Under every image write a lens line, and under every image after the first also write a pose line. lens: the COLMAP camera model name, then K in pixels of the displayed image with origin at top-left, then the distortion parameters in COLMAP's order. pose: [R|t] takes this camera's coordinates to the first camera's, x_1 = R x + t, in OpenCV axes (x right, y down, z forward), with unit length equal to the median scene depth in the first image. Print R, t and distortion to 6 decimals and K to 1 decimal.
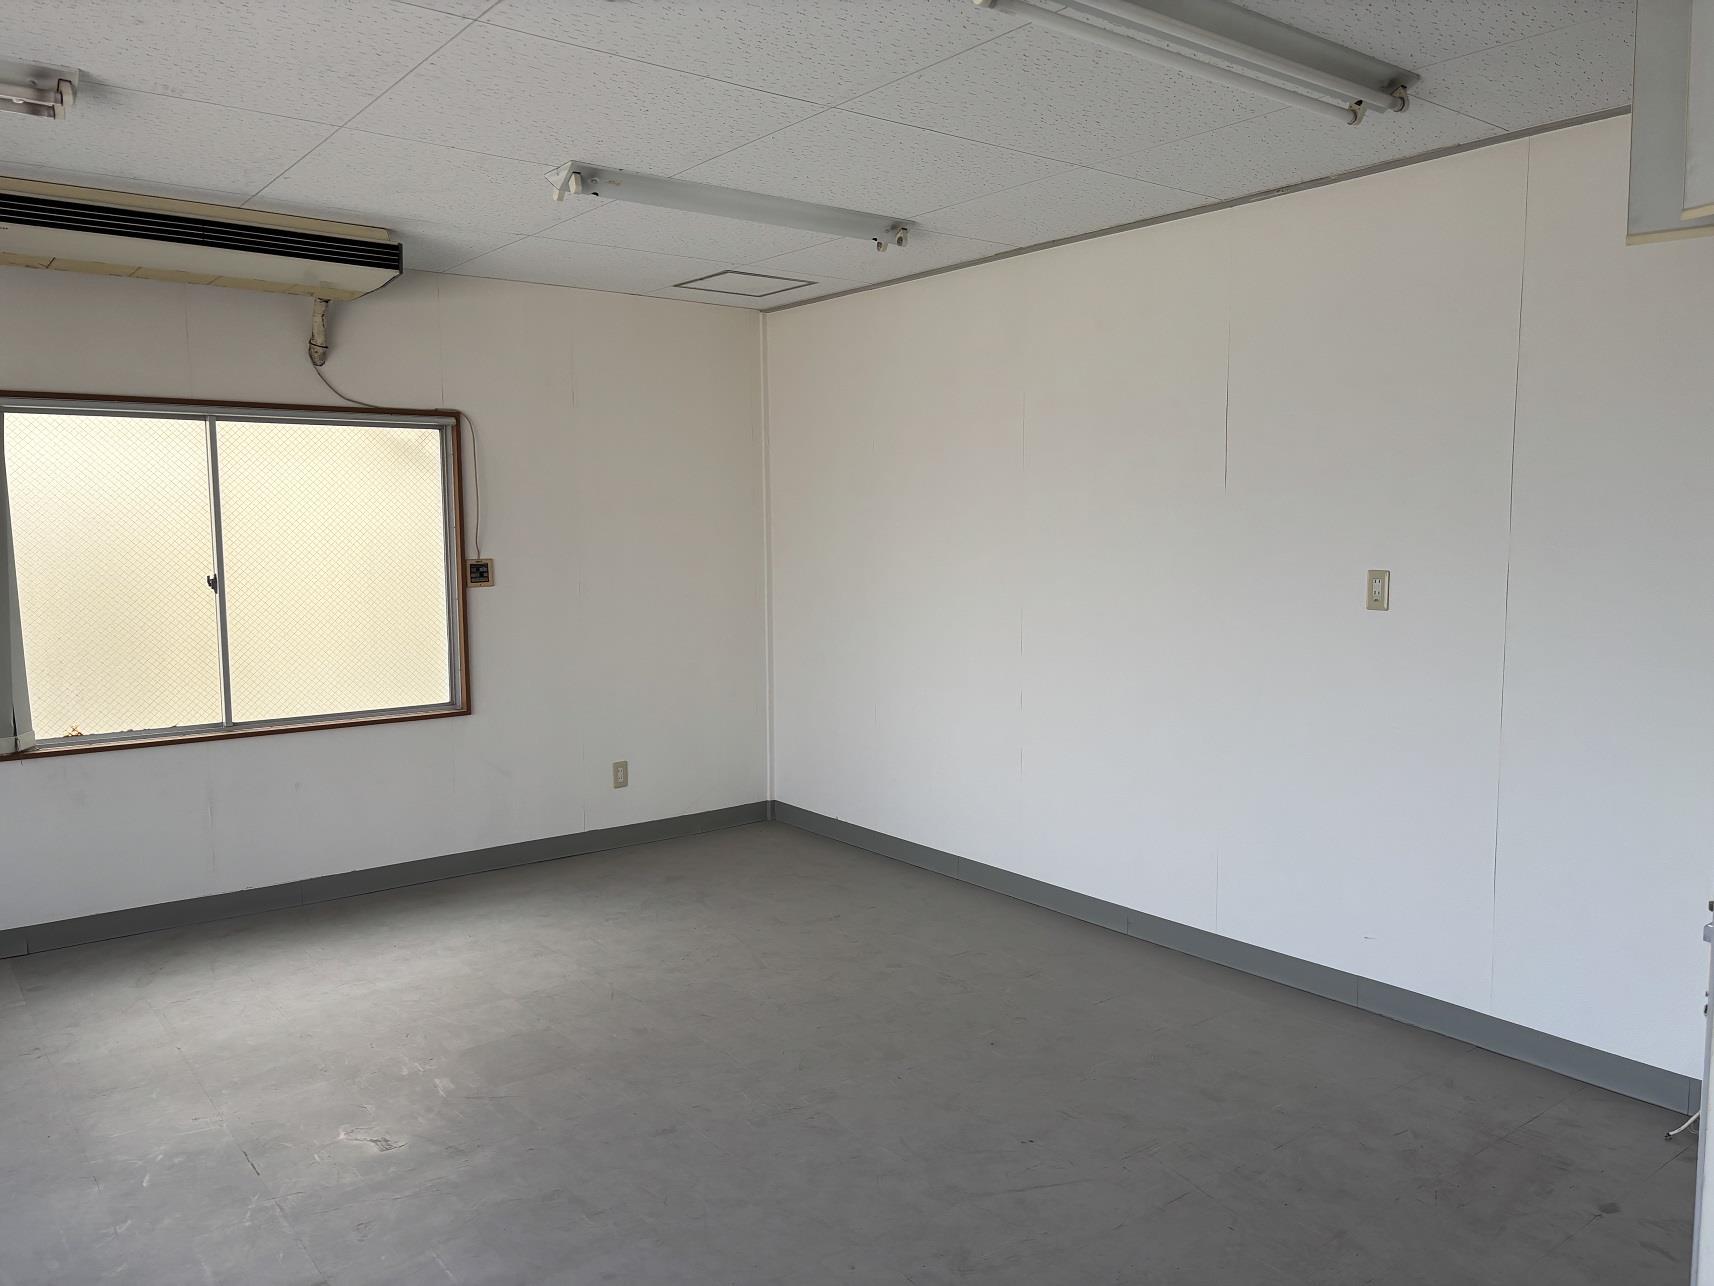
lens RADIAL K [[1295.4, 0, 857.0], [0, 1295.4, 643.0], [0, 0, 1]] dist [0.005325, -0.000361]
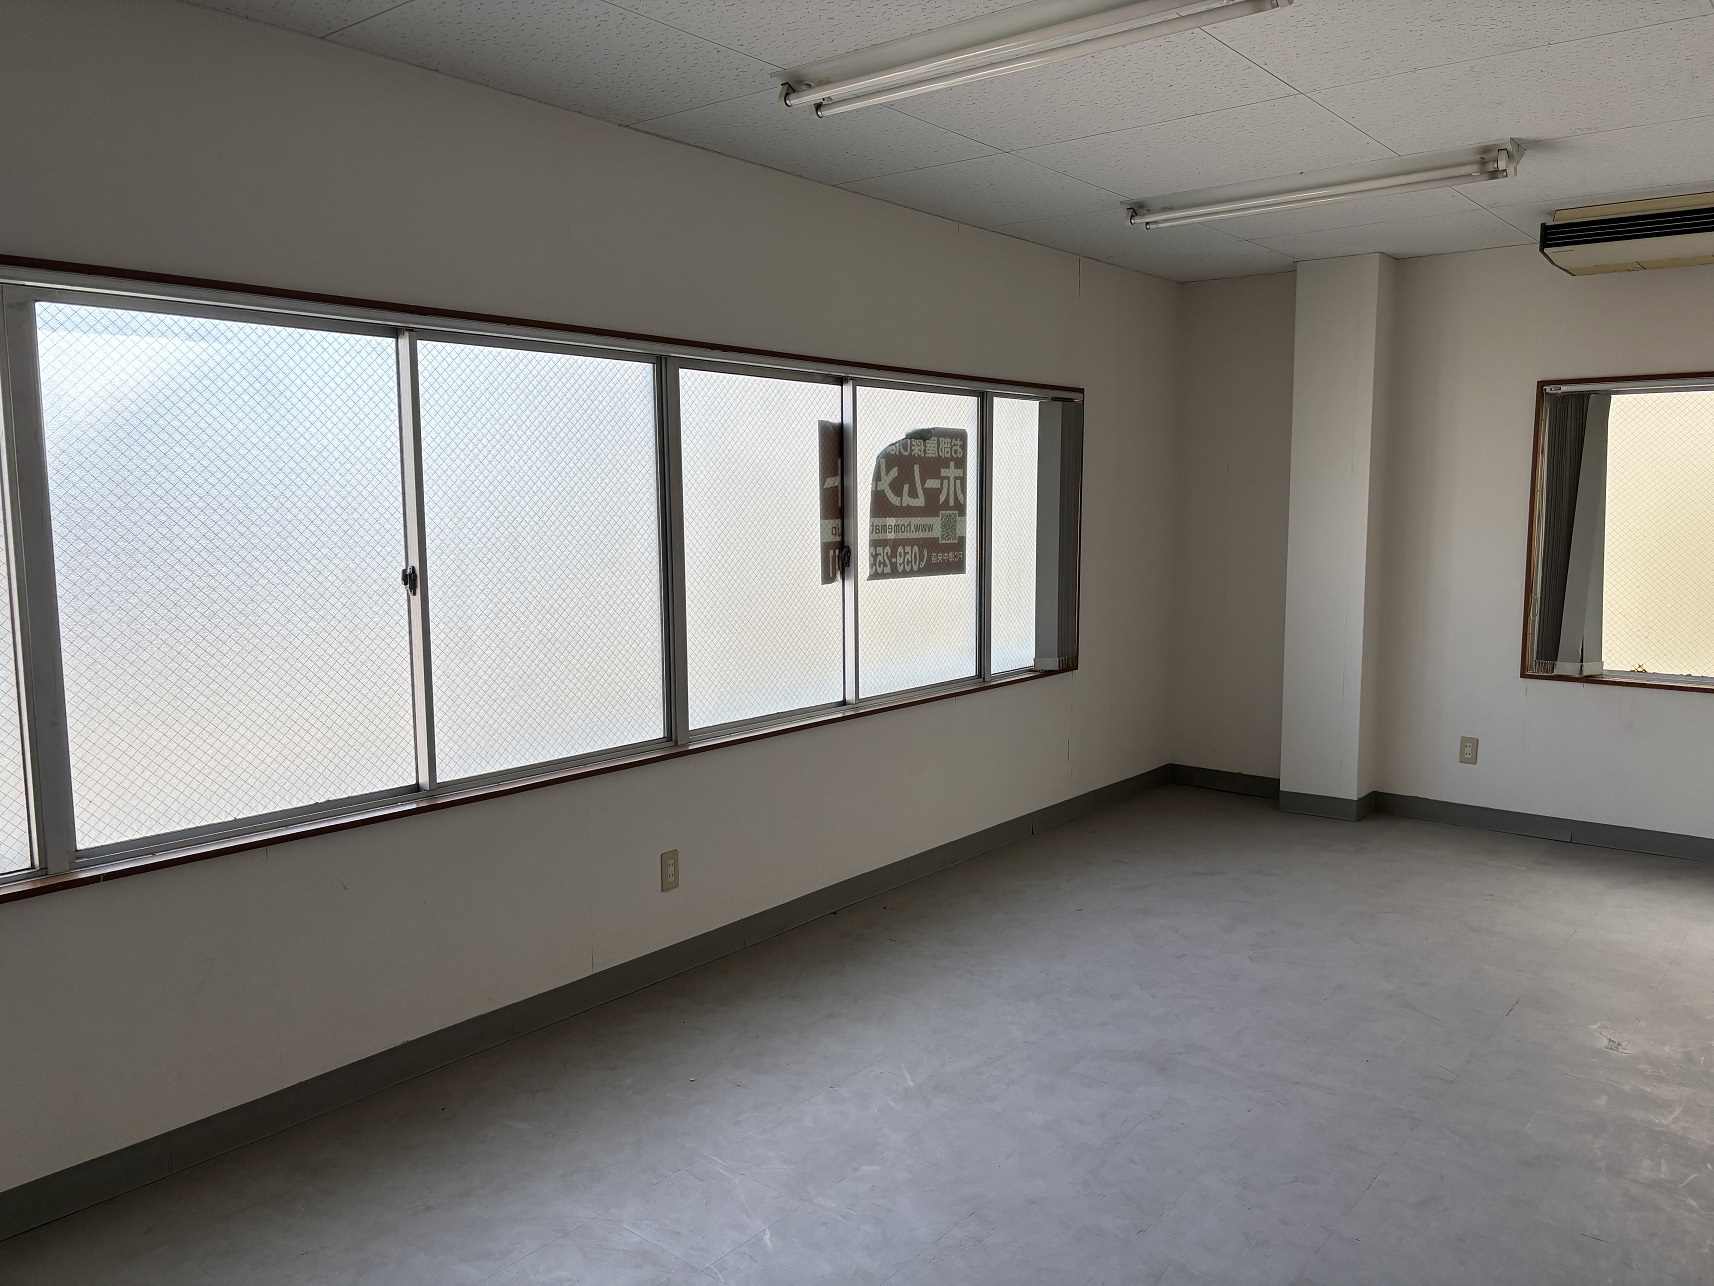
lens RADIAL K [[1295.4, 0, 857.0], [0, 1295.4, 643.0], [0, 0, 1]] dist [0.005325, -0.000361]
pose [[0.230378, 0.115944, -0.966169, 0.387428], [-0.086217, 0.991404, 0.098414, -0.007576], [0.969274, 0.060628, 0.238394, 0.057866]]
